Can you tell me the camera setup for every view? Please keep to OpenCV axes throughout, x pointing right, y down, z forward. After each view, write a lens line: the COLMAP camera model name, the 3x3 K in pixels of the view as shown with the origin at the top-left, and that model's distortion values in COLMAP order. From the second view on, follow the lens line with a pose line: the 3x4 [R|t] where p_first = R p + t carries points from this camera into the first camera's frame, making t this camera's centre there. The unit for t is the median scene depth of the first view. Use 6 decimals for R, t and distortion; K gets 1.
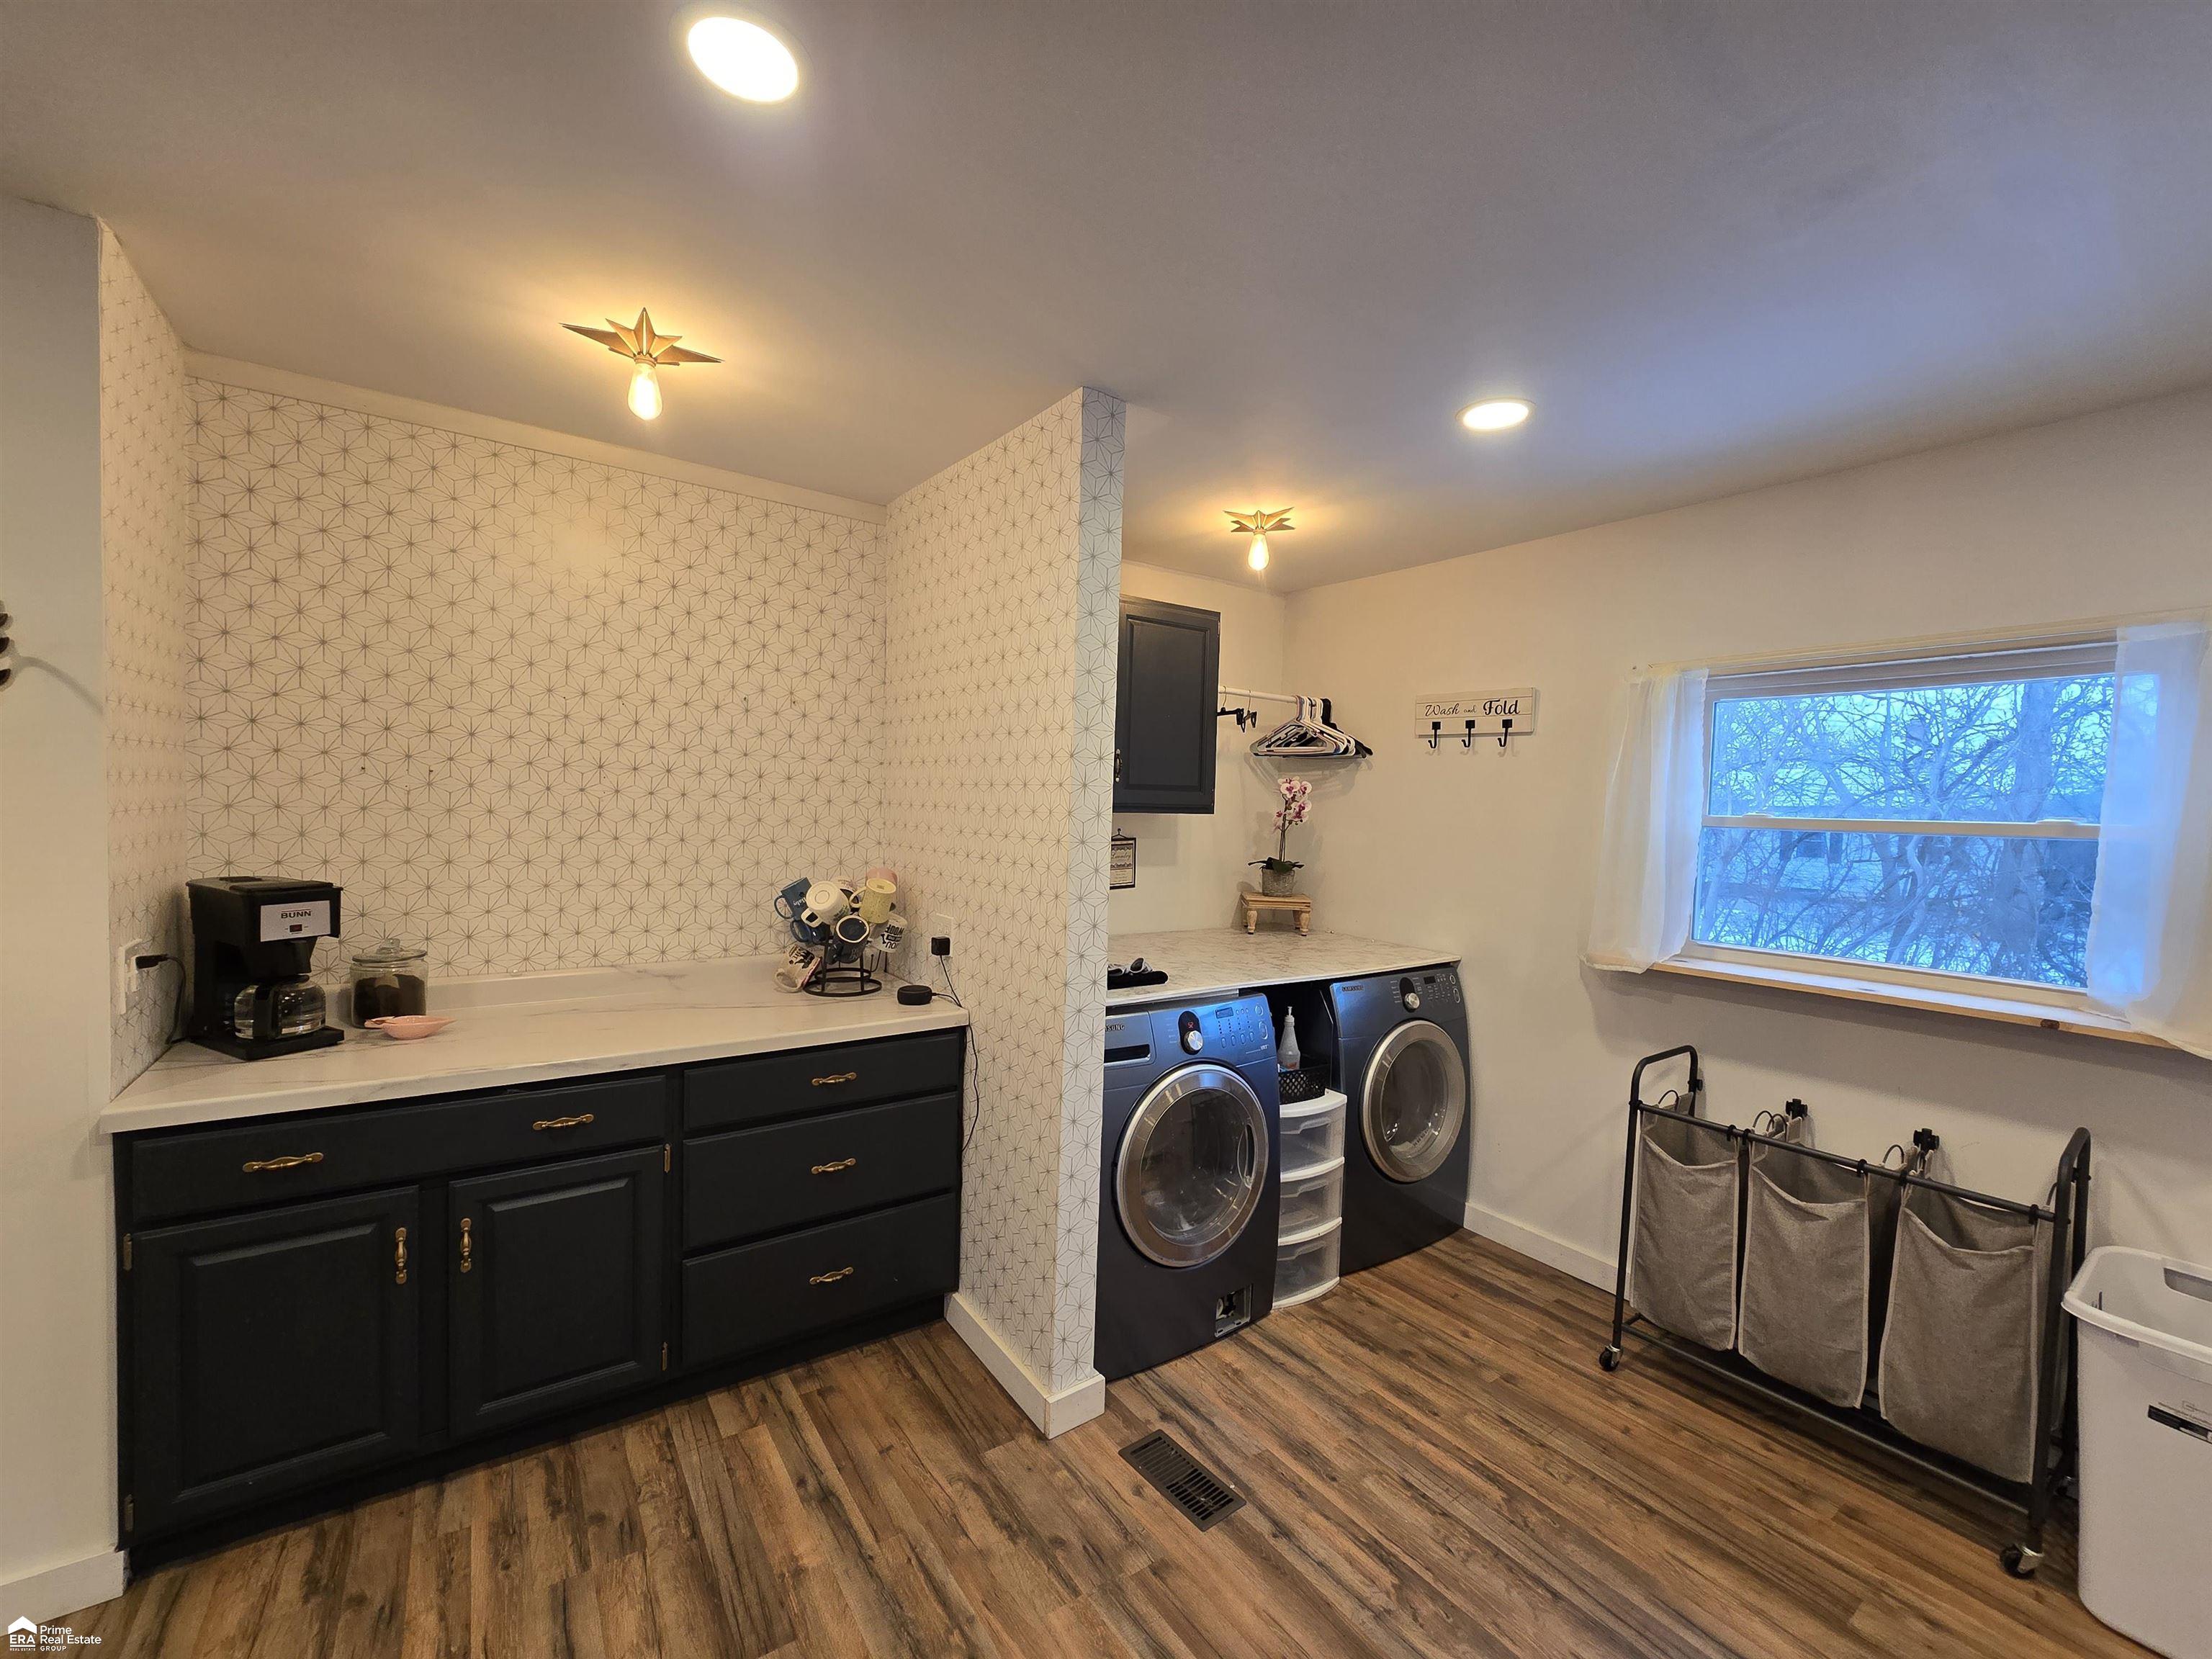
lens RADIAL K [[904.8, 0, 1097.2], [0, 904.8, 845.2], [0, 0, 1]] dist [-0.001613, 0.000189]
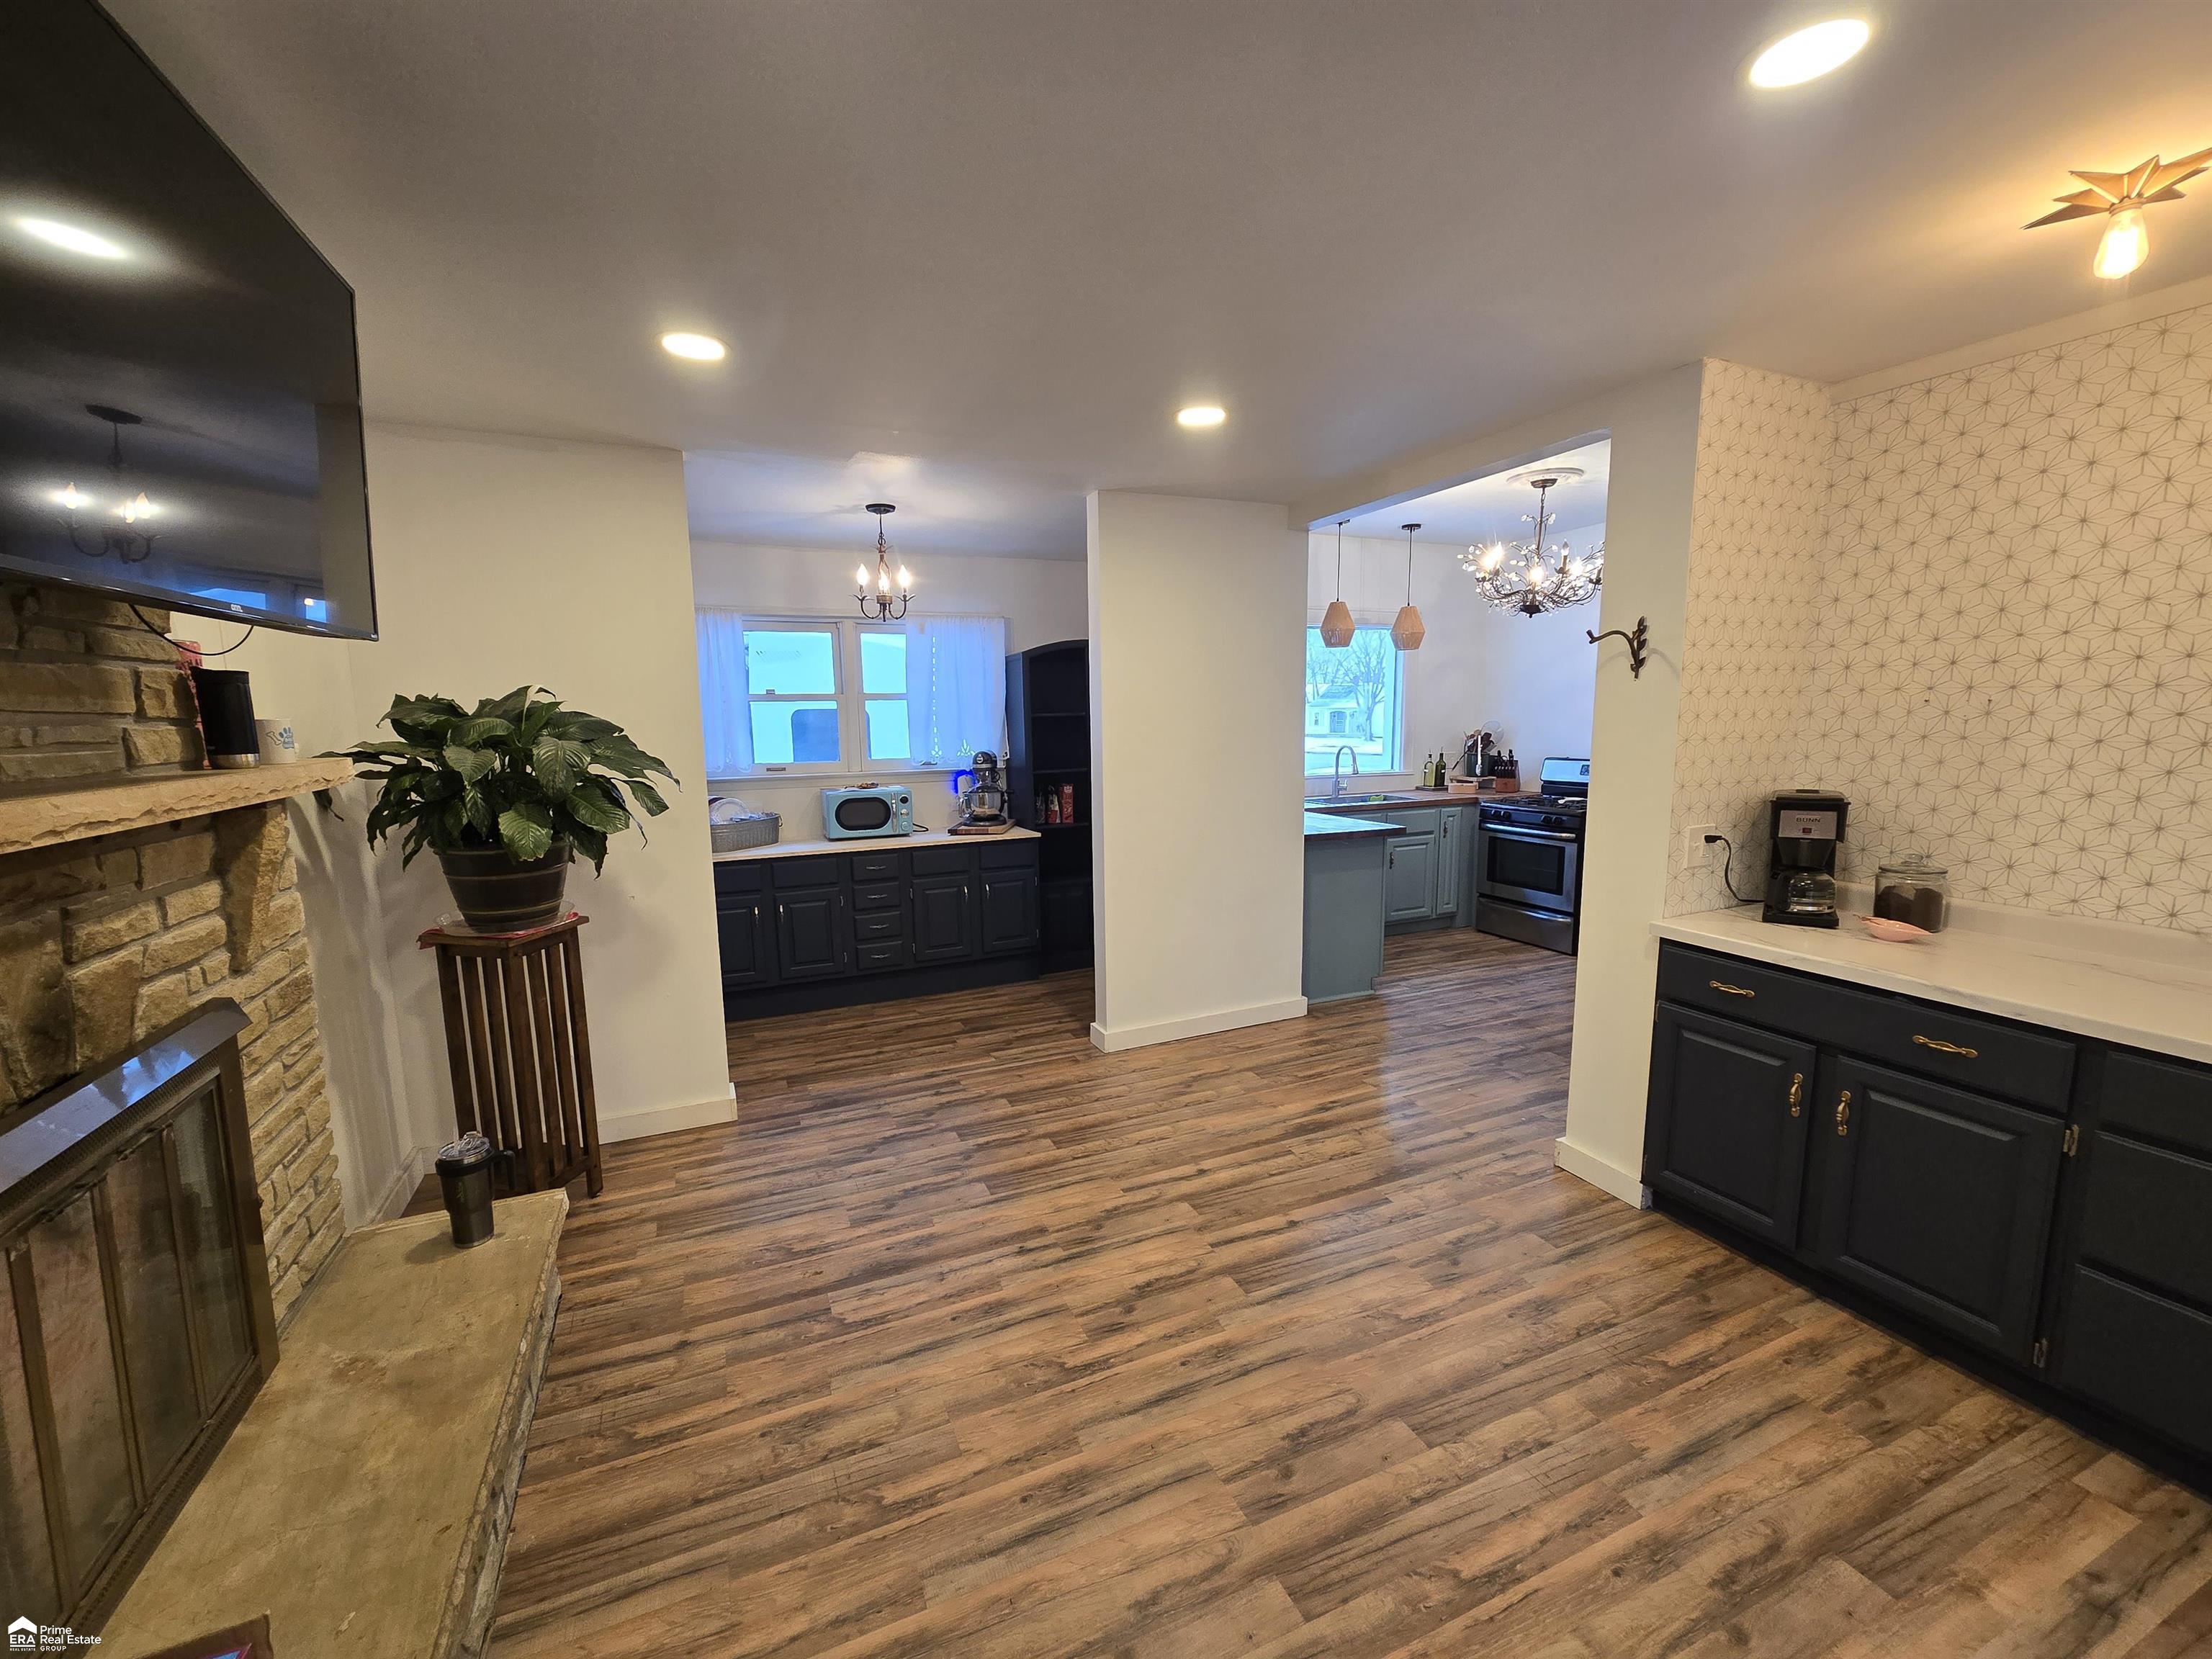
lens RADIAL K [[904.8, 0, 1097.2], [0, 904.8, 845.2], [0, 0, 1]] dist [-0.001613, 0.000189]
pose [[-0.193701, 0.115331, -0.974258, 0.561376], [-0.036857, 0.991510, 0.124701, -0.010933], [0.980368, 0.060063, -0.187806, 0.240339]]
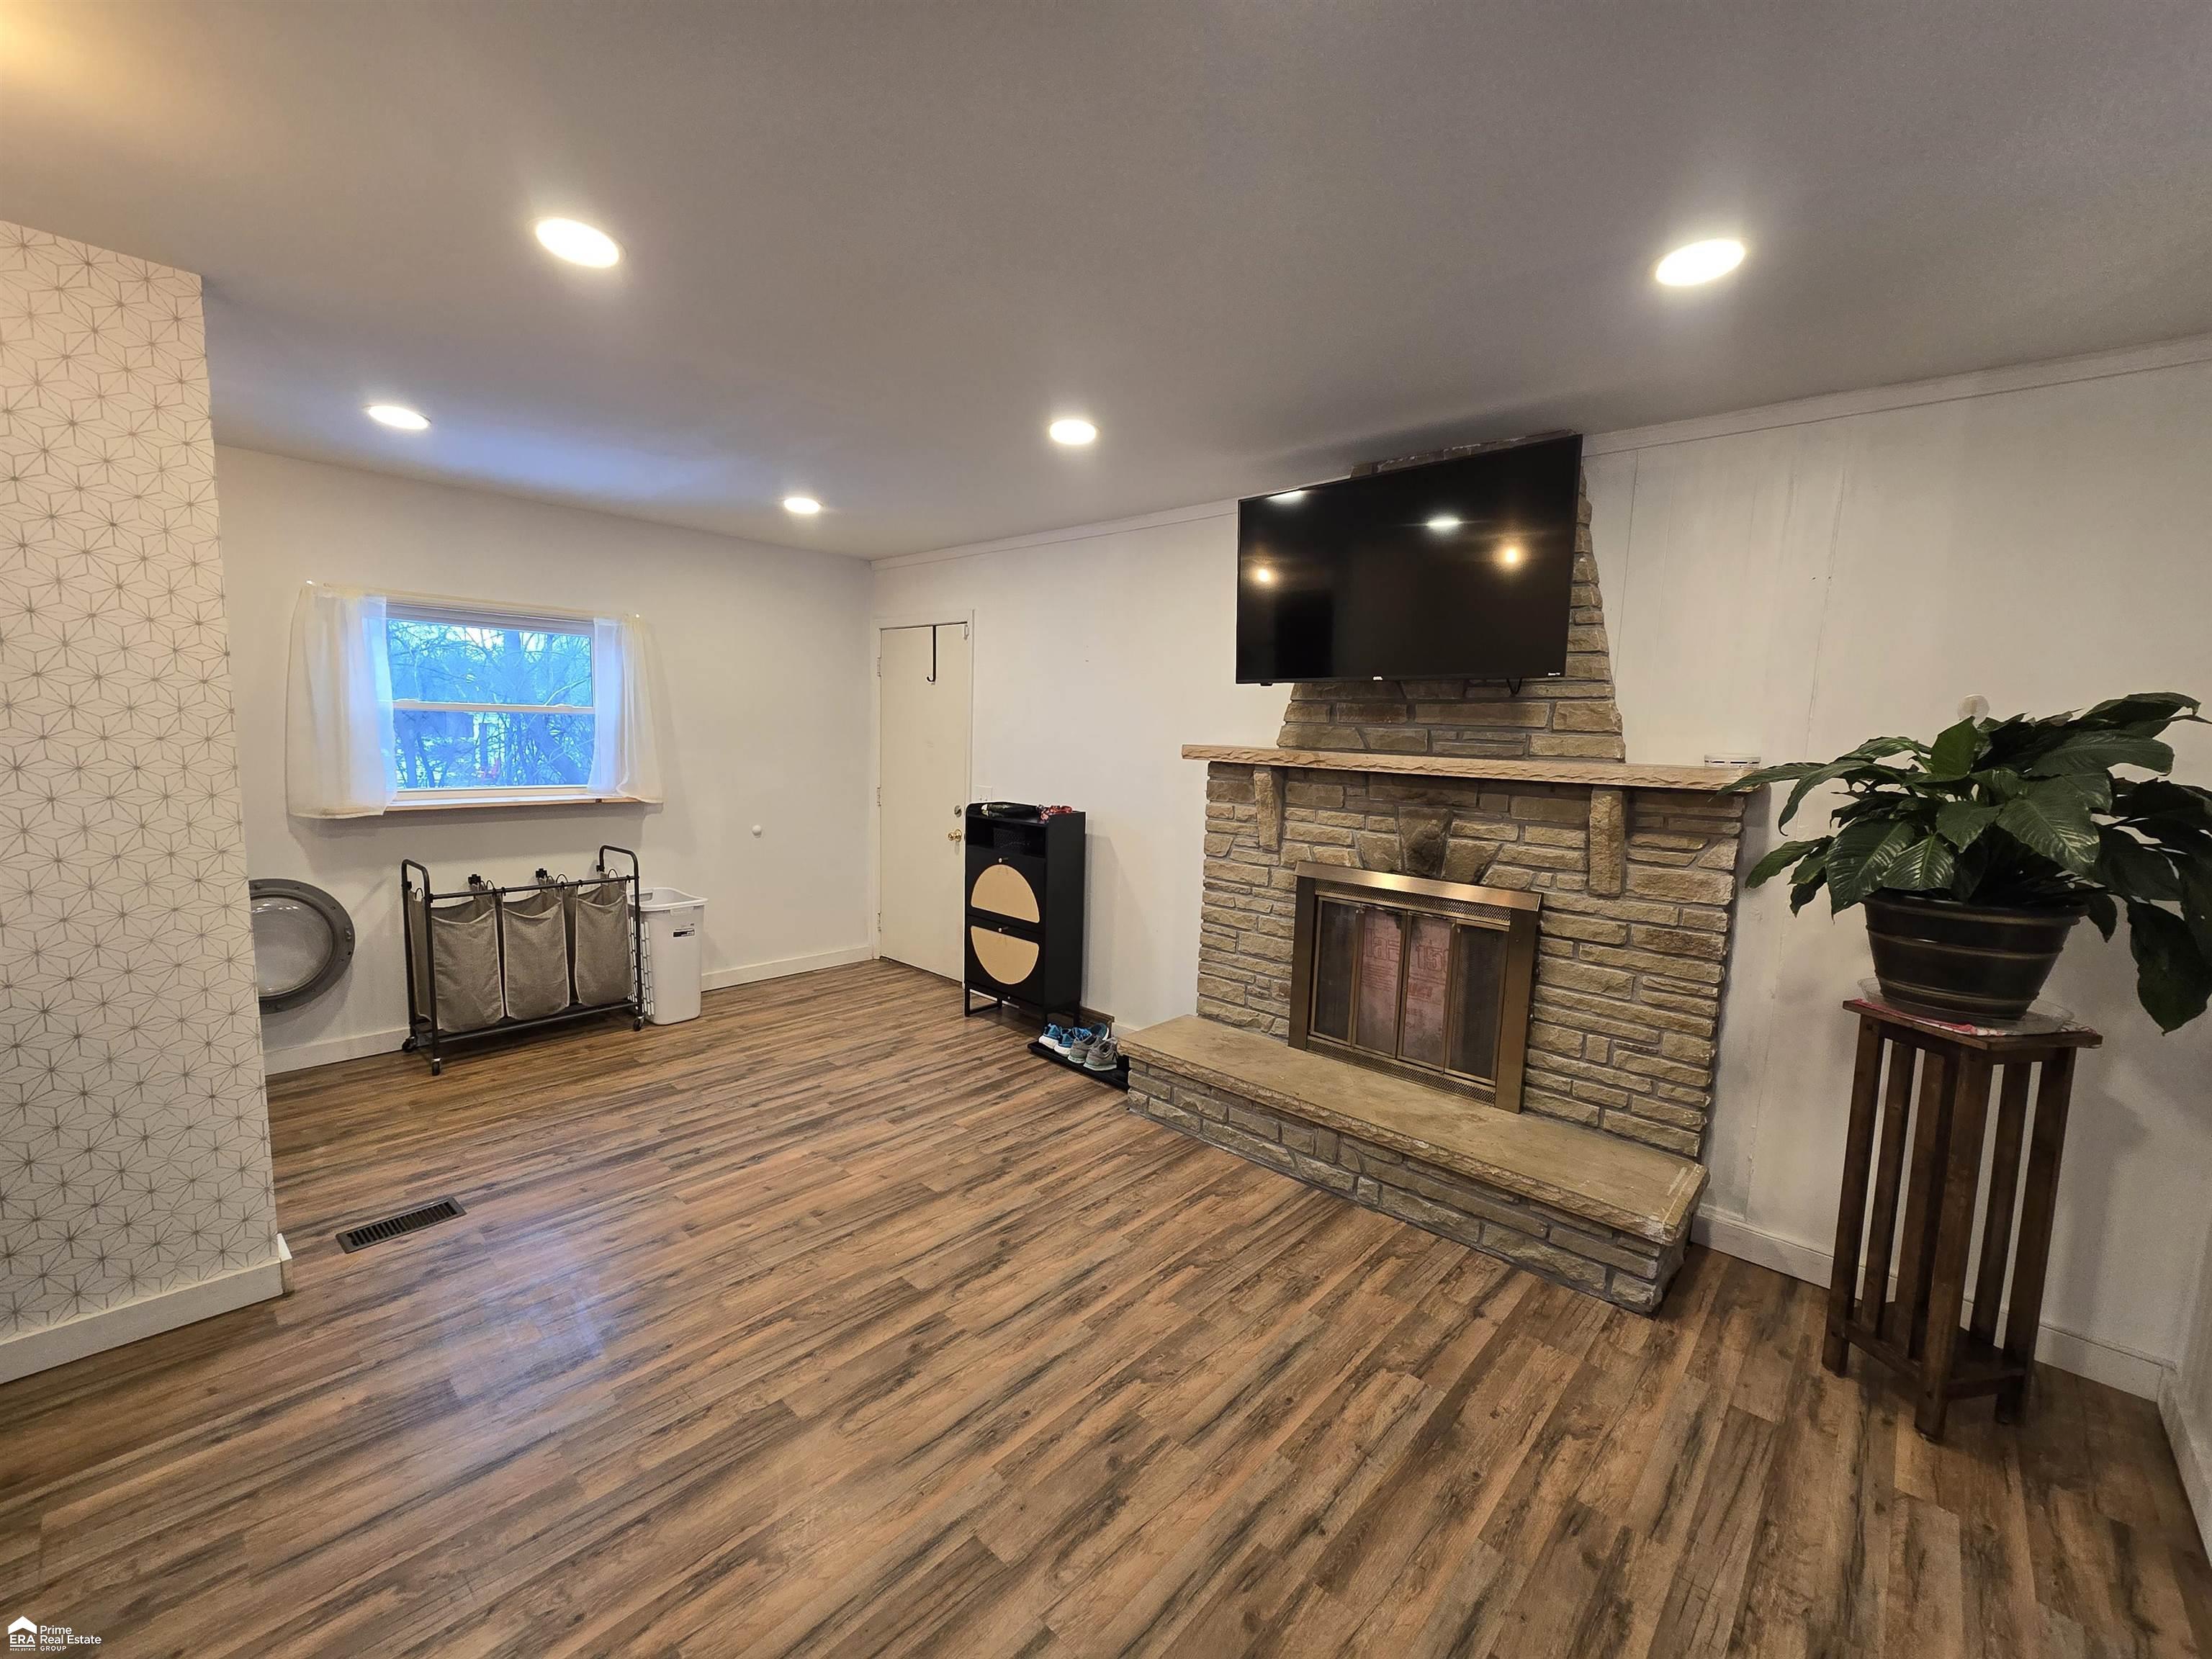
lens RADIAL K [[904.8, 0, 1097.2], [0, 904.8, 845.2], [0, 0, 1]] dist [-0.001613, 0.000189]
pose [[-0.214920, -0.161669, 0.963158, -1.344293], [0.004578, 0.986026, 0.166529, -0.055366], [-0.976621, 0.040200, -0.211177, 0.286689]]
